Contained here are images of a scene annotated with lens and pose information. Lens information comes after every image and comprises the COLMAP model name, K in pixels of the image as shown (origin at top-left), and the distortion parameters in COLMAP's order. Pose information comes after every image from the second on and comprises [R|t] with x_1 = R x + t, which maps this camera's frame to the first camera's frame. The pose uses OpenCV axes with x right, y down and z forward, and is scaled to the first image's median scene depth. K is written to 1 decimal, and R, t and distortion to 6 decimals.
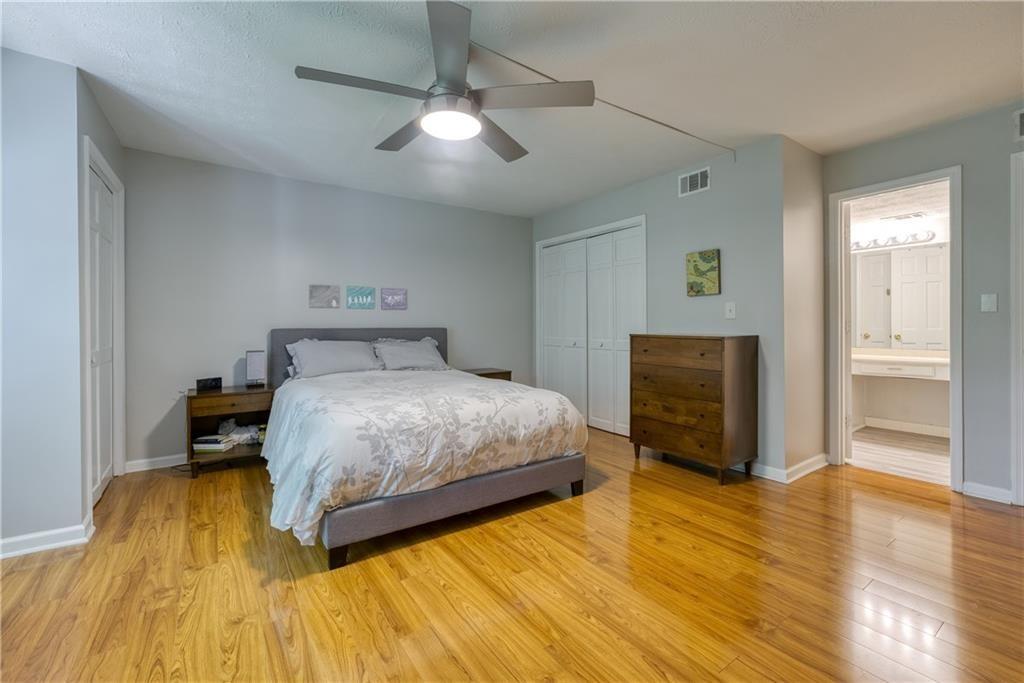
lens RADIAL K [[429.6, 0, 513.4], [0, 429.6, 331.4], [0, 0, 1]] dist [-0.020061, 0.000621]
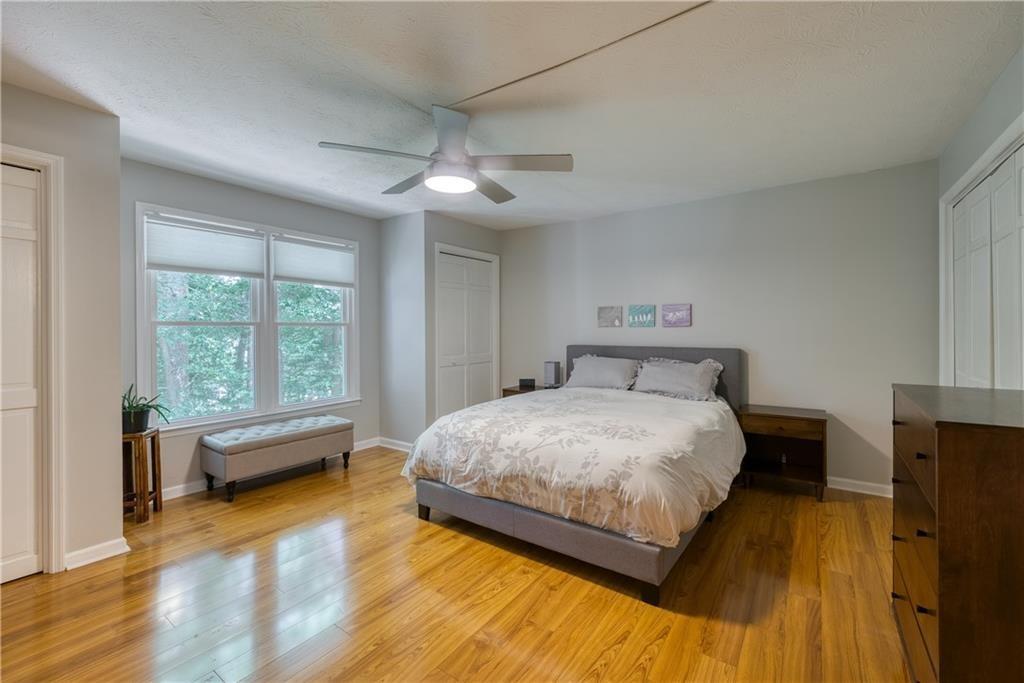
lens RADIAL K [[429.6, 0, 511.8], [0, 429.6, 335.5], [0, 0, 1]] dist [-0.020061, 0.000621]
pose [[0.331134, 0.014561, -0.943471, 0.887928], [-0.010206, 0.999878, 0.011850, -0.074474], [0.943528, 0.005705, 0.331243, 0.678058]]
